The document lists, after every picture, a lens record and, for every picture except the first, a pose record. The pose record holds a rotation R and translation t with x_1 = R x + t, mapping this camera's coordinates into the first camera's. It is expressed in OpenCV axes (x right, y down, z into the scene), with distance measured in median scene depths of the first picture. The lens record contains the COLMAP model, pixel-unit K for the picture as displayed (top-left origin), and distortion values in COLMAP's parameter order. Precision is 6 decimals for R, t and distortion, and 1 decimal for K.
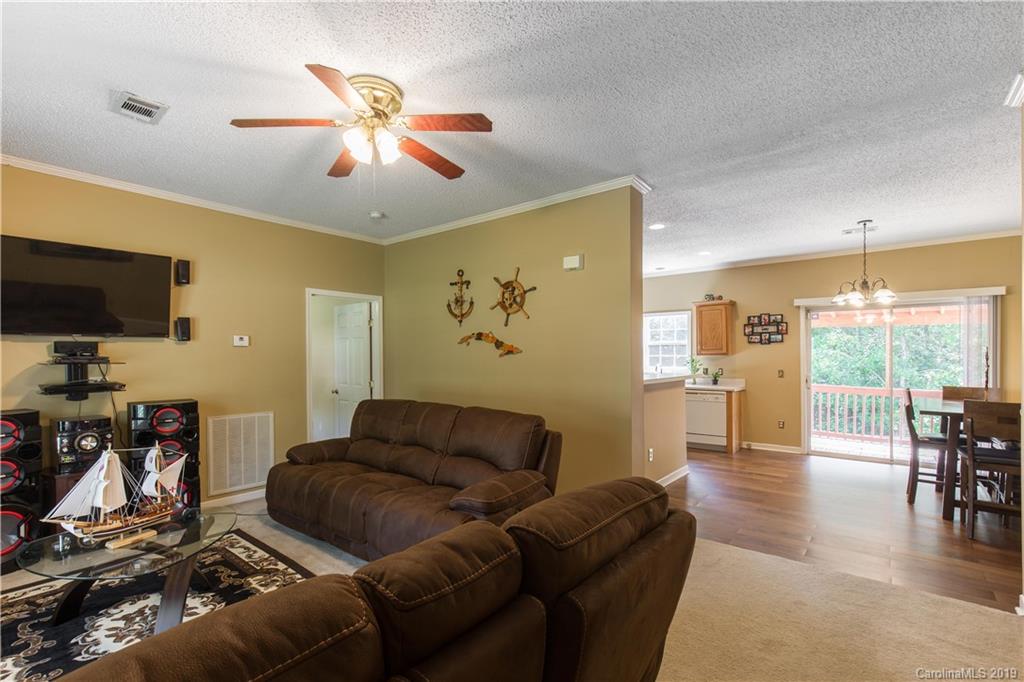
lens RADIAL K [[465.7, 0, 510.4], [0, 465.7, 357.6], [0, 0, 1]] dist [0.003080, 0.000726]
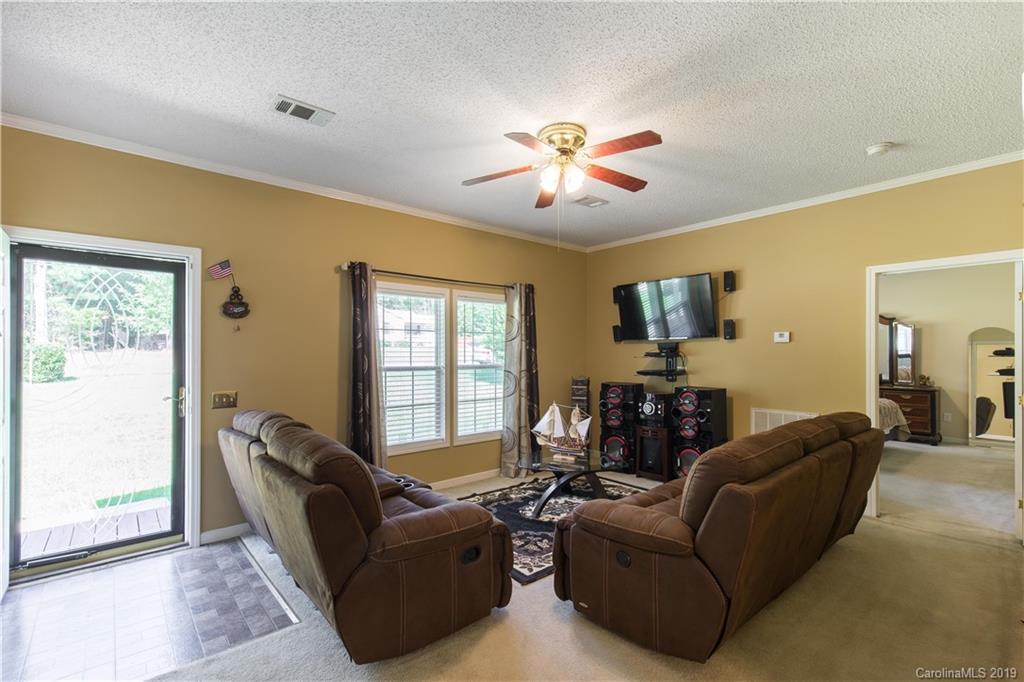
lens RADIAL K [[460.5, 0, 508.7], [0, 460.5, 348.6], [0, 0, 1]] dist [-0.009357, 0.000276]
pose [[-0.182626, -0.004587, -0.983172, 1.291709], [-0.001629, 0.999989, -0.004362, -0.015164], [0.983181, 0.000805, -0.182631, 1.552811]]
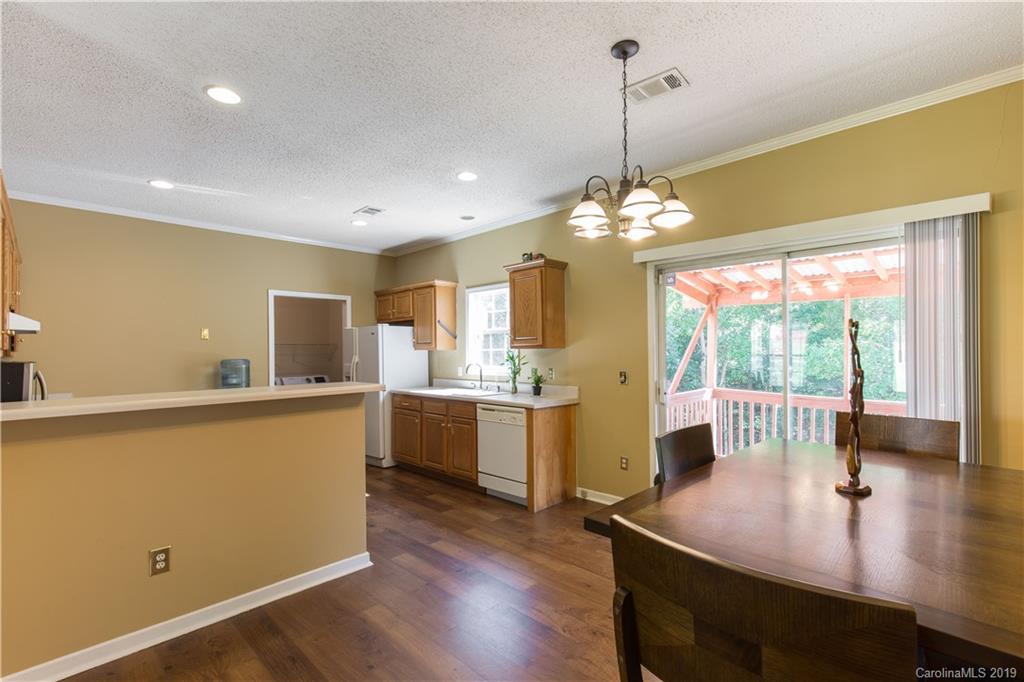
lens RADIAL K [[460.5, 0, 508.7], [0, 460.5, 348.6], [0, 0, 1]] dist [-0.009357, 0.000276]
pose [[0.993334, -0.006150, -0.115109, 0.382694], [0.005892, 0.999979, -0.002585, -0.002603], [0.115123, 0.001890, 0.993349, 0.302977]]
